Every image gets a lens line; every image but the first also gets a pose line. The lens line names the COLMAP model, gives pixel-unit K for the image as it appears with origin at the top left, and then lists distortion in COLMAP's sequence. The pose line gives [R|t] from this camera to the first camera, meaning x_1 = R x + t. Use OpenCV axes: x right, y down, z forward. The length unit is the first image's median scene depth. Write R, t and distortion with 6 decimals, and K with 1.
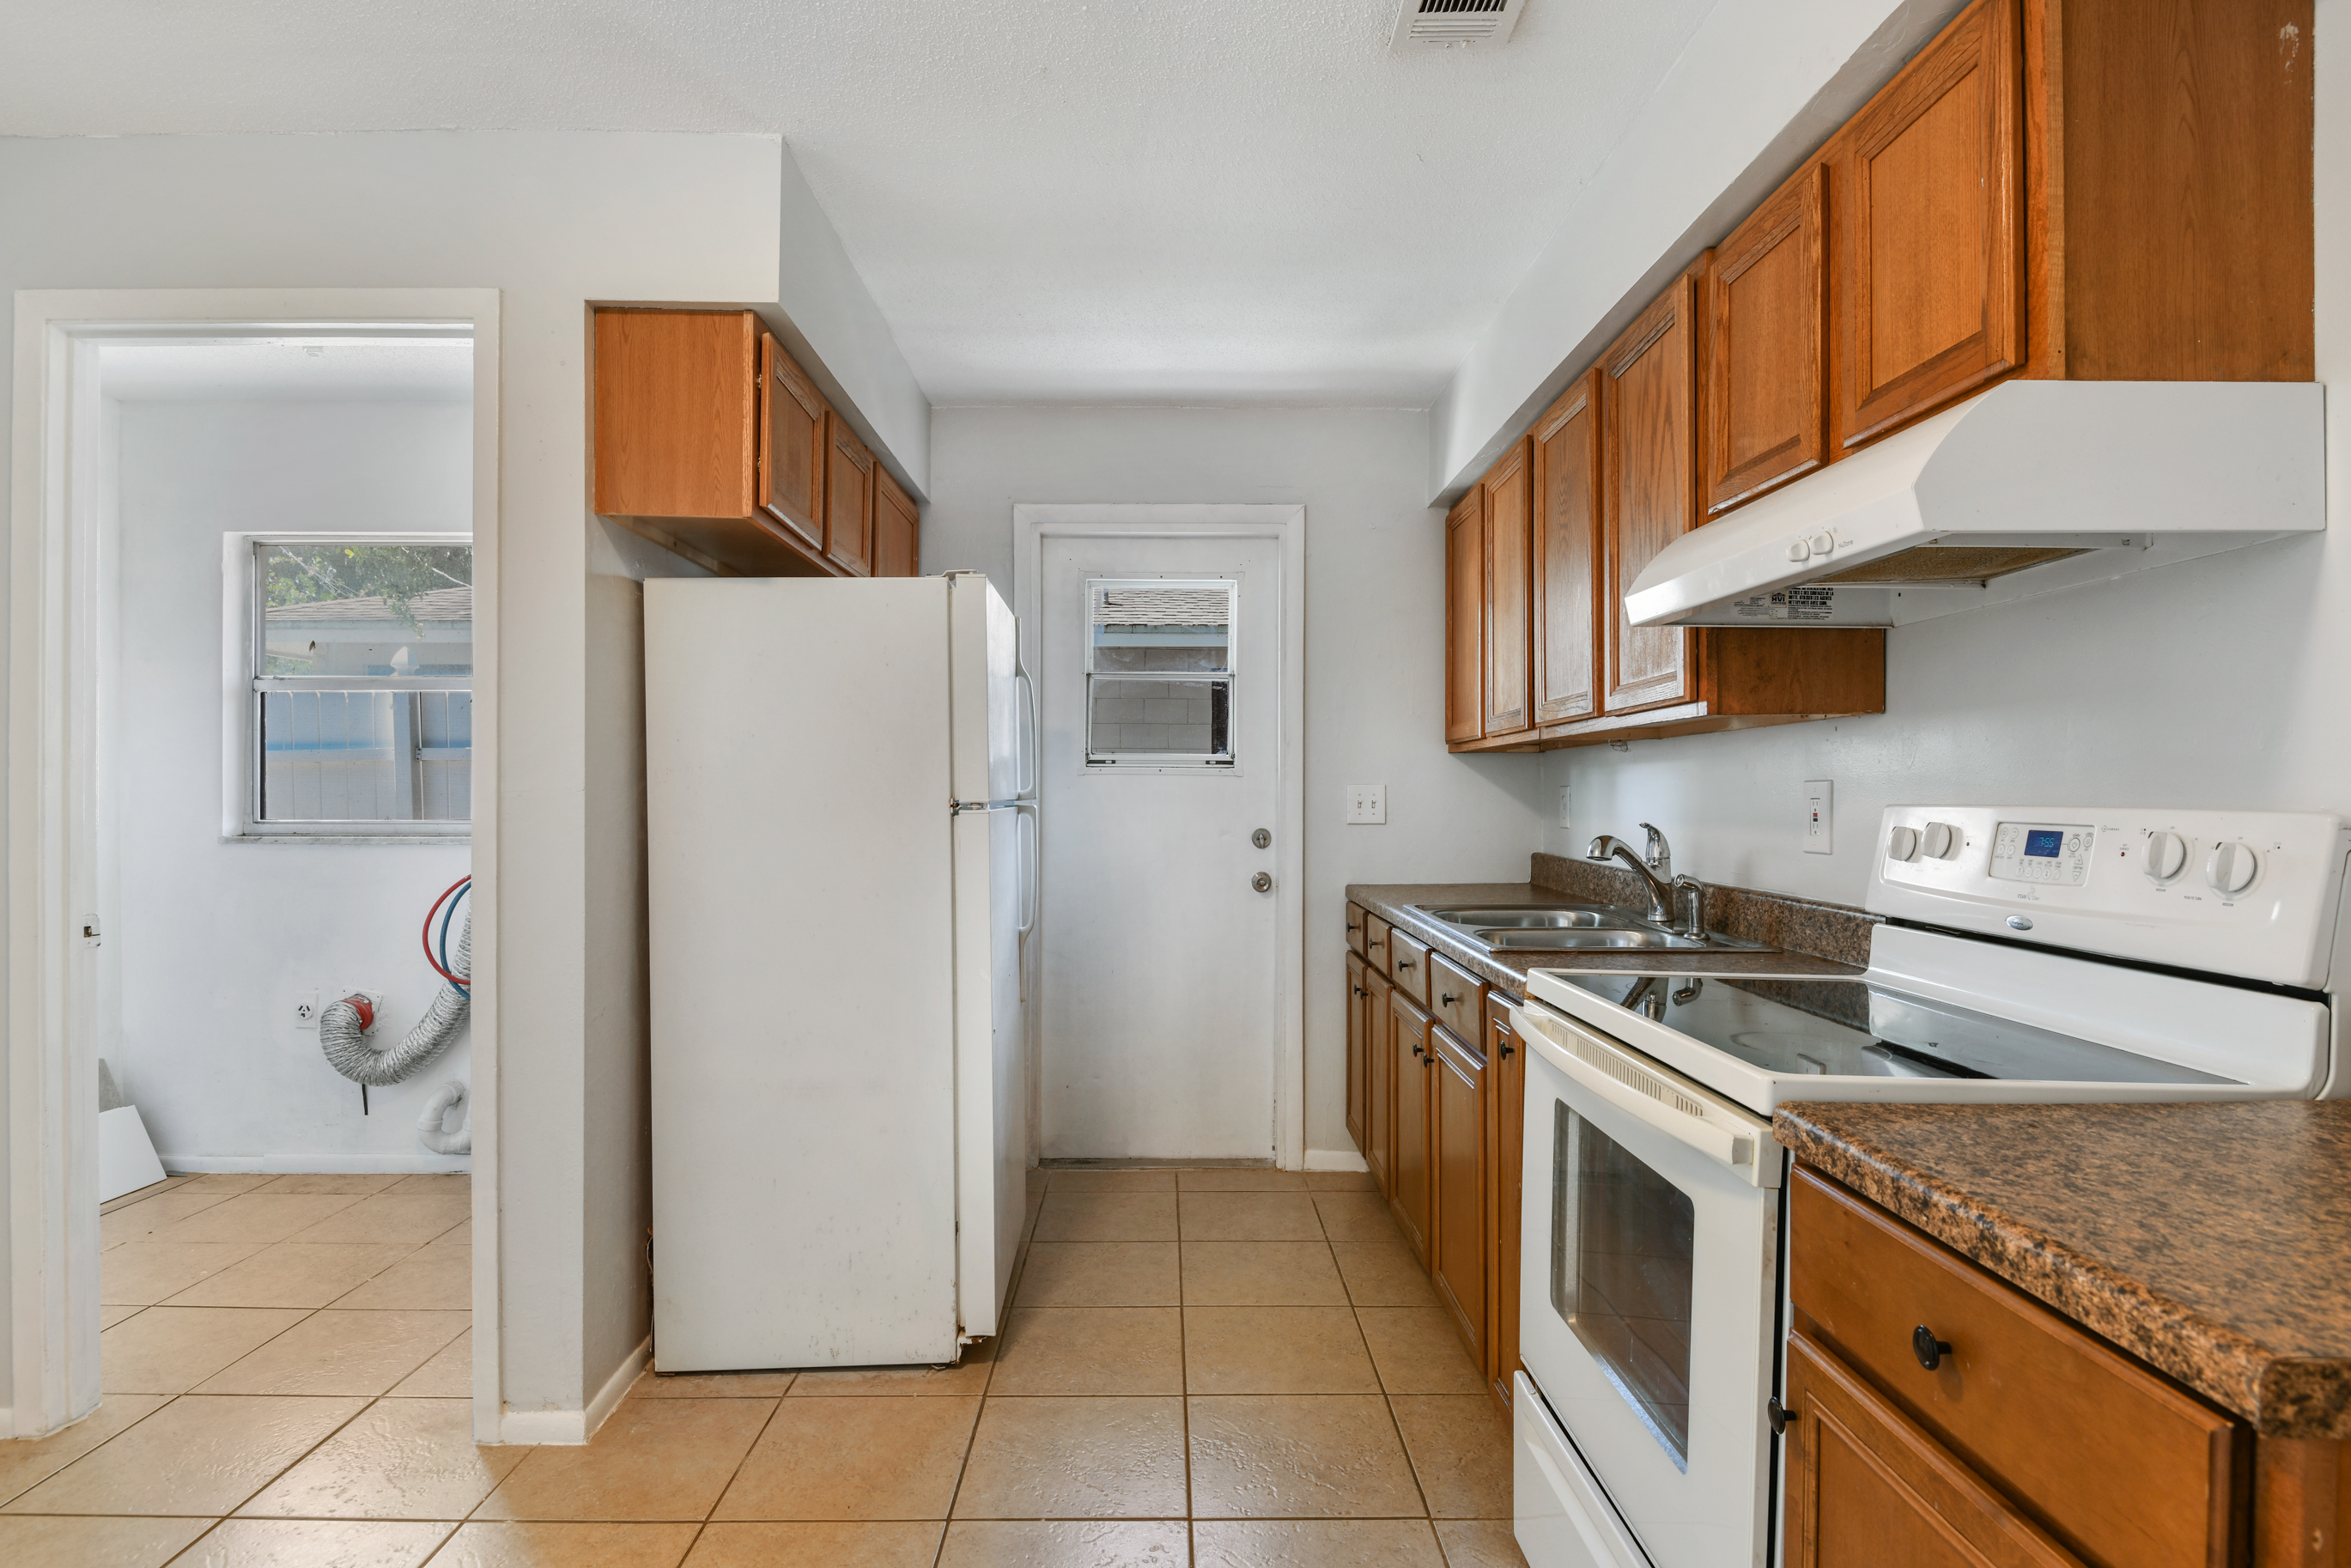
lens RADIAL K [[1230.2, 0, 1175.0], [0, 1230.2, 810.8], [0, 0, 1]] dist [0.019922, -0.000950]
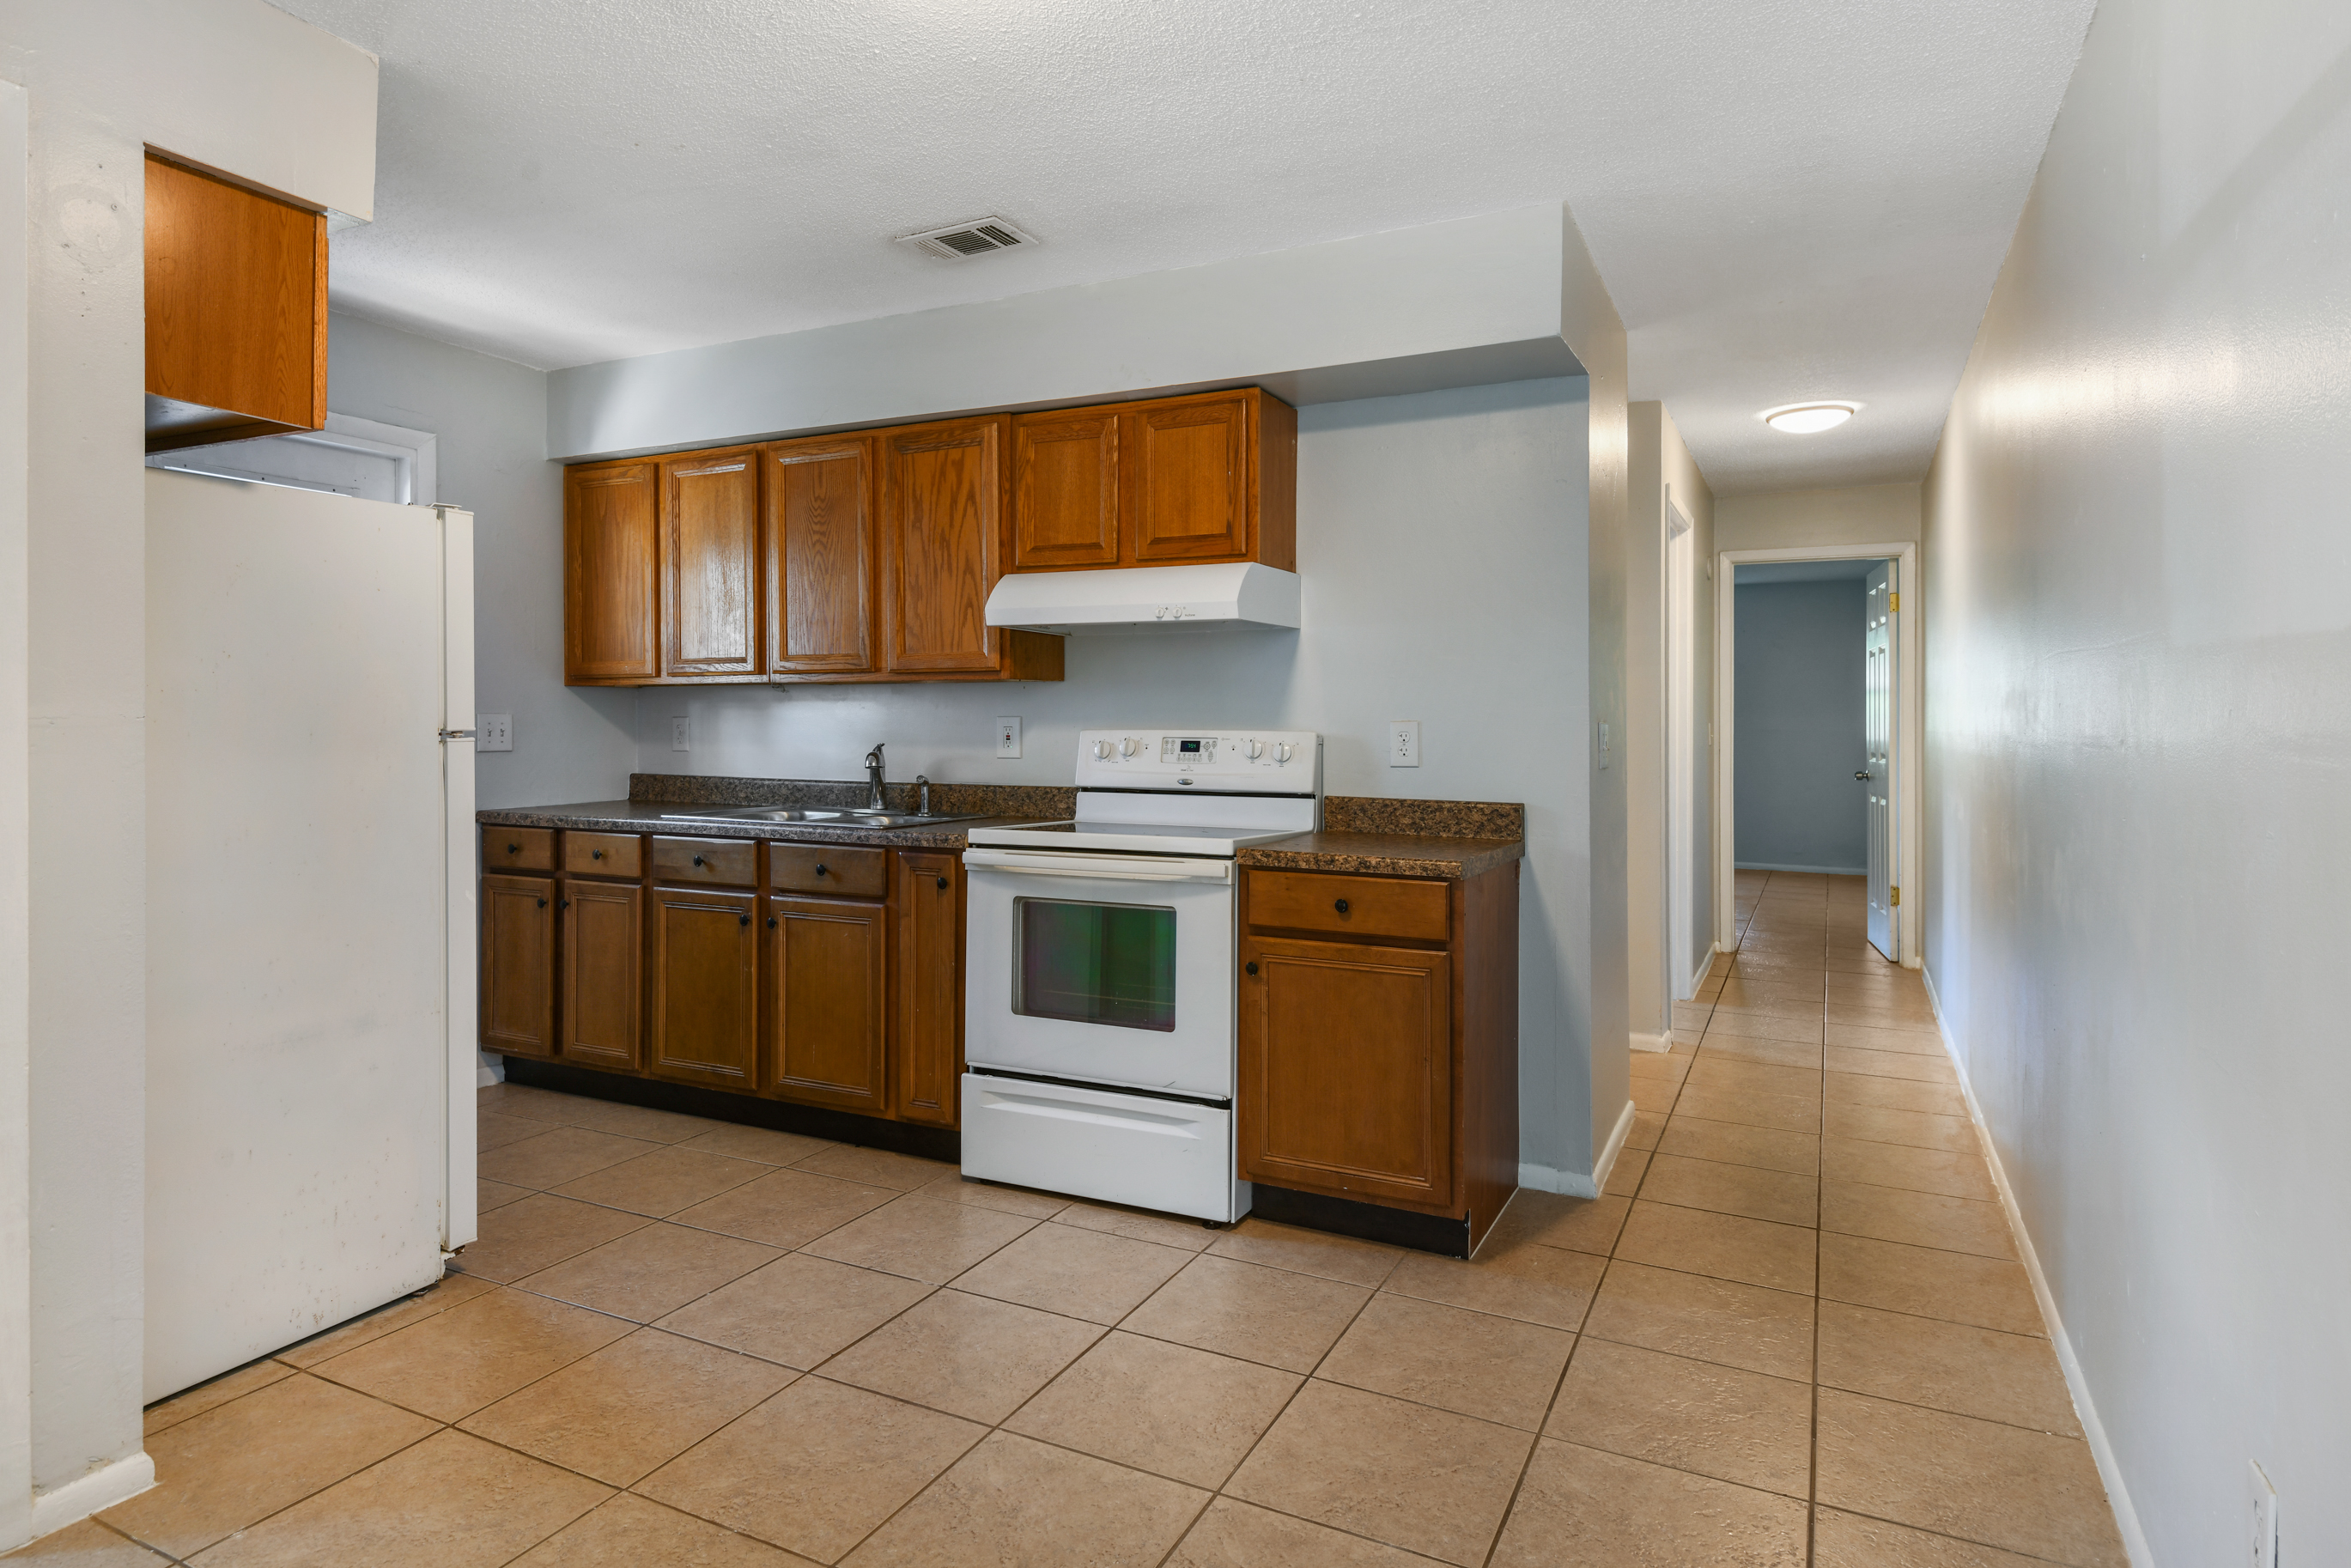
lens RADIAL K [[1293.9, 0, 1175.7], [0, 1293.9, 728.3], [0, 0, 1]] dist [0.000003, 0.000008]
pose [[0.454956, -0.001085, 0.890513, -1.032027], [0.009788, 0.999945, -0.003783, 0.001369], [-0.890460, 0.010438, 0.454941, -0.036404]]
